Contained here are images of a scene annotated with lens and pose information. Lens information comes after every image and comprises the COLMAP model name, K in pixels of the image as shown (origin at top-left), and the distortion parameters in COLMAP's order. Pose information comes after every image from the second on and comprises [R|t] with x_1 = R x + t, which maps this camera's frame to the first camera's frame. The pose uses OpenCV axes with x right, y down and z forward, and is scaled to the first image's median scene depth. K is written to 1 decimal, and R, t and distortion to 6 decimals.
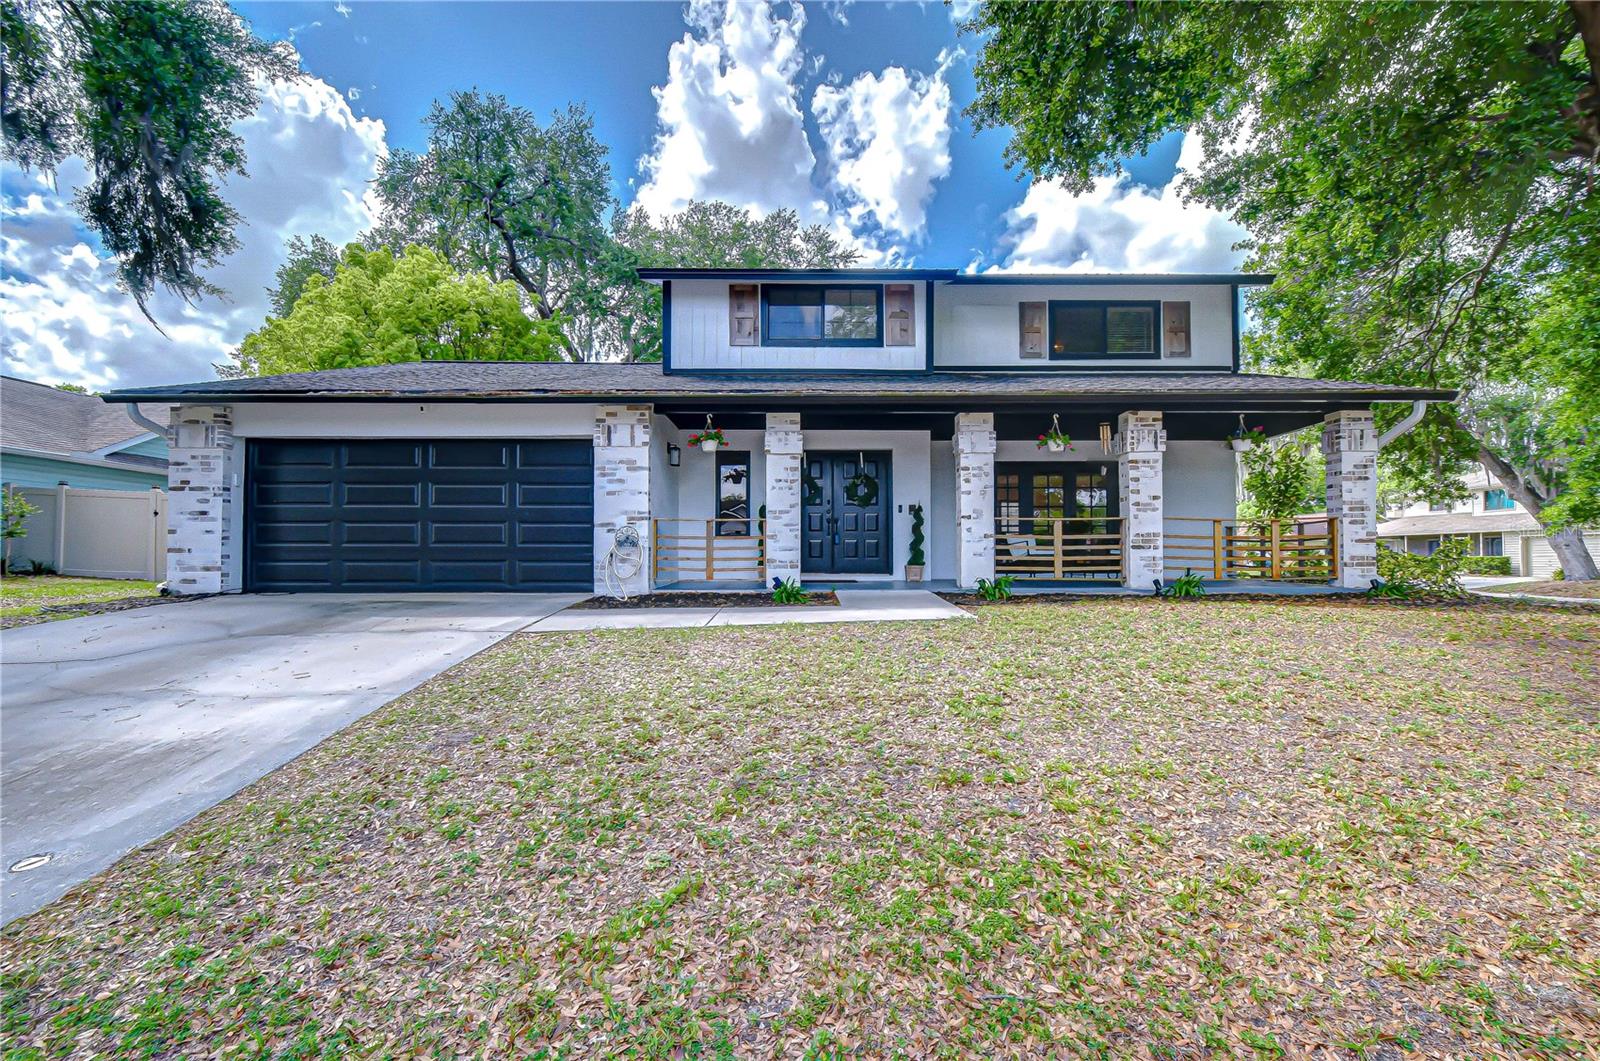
lens RADIAL K [[722.2, 0, 808.4], [0, 722.2, 562.6], [0, 0, 1]] dist [-0.000615, -0.000307]
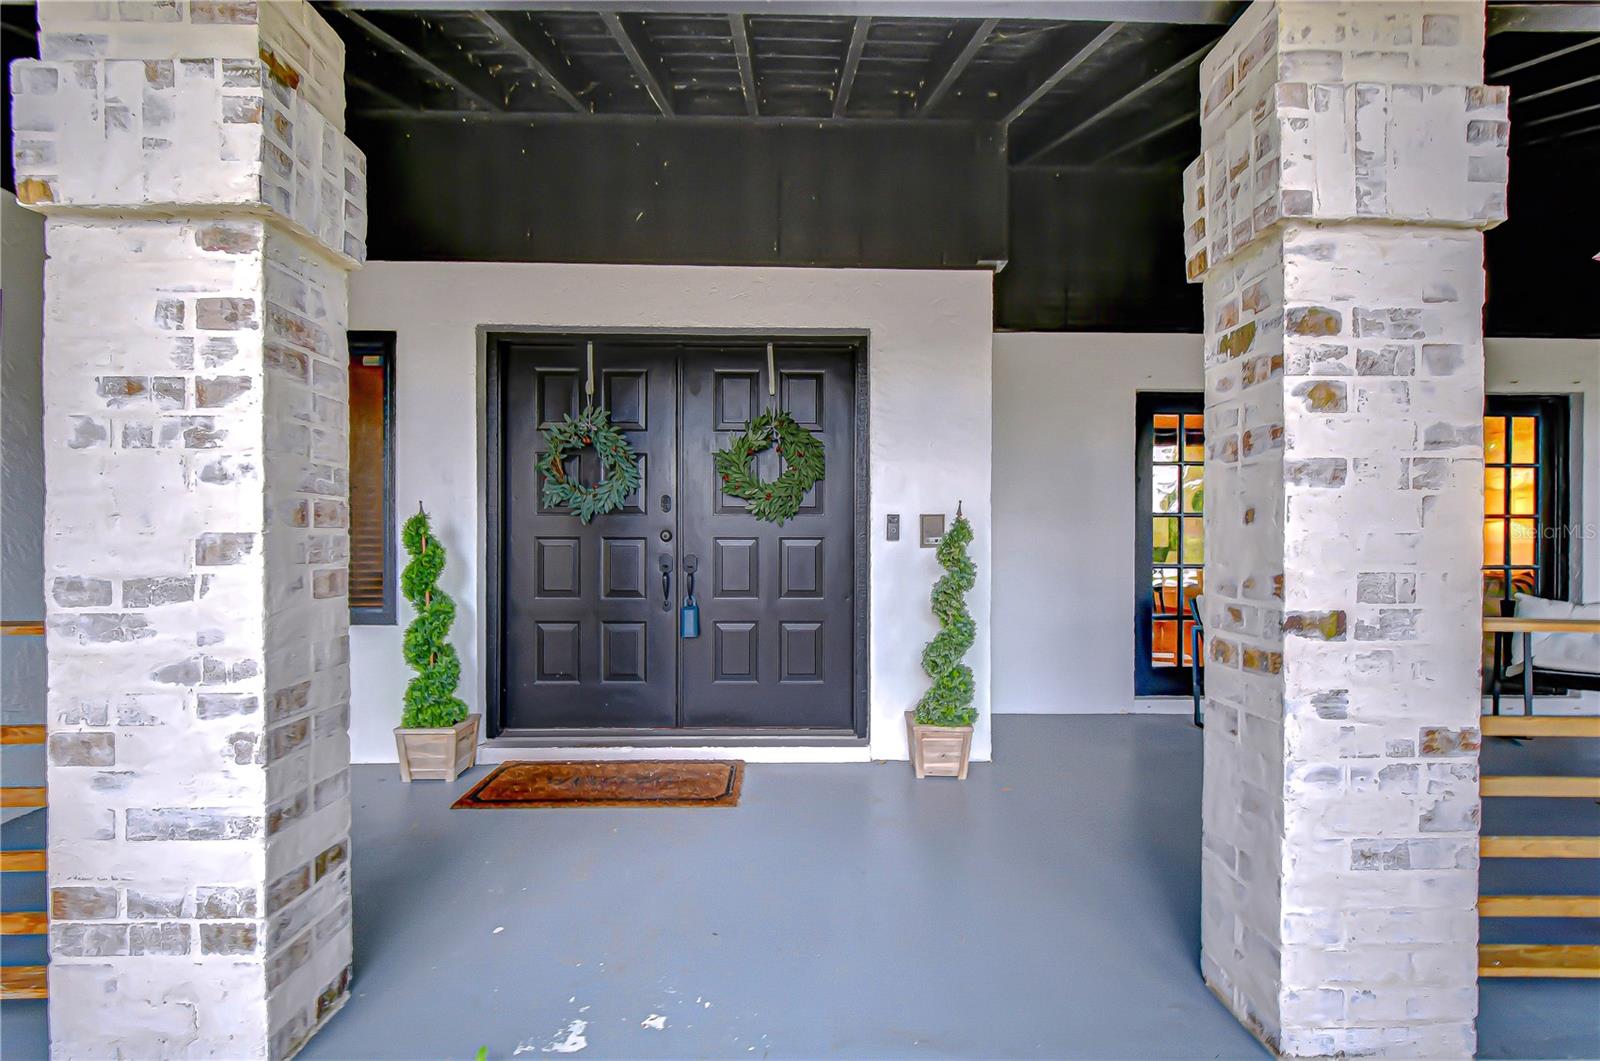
lens RADIAL K [[722.2, 0, 808.4], [0, 722.2, 562.6], [0, 0, 1]] dist [-0.000615, -0.000307]
pose [[0.999673, 0.002711, 0.025413, 0.085784], [-0.003200, 0.999811, 0.019201, -0.067016], [-0.025356, -0.019276, 0.999493, 0.711373]]
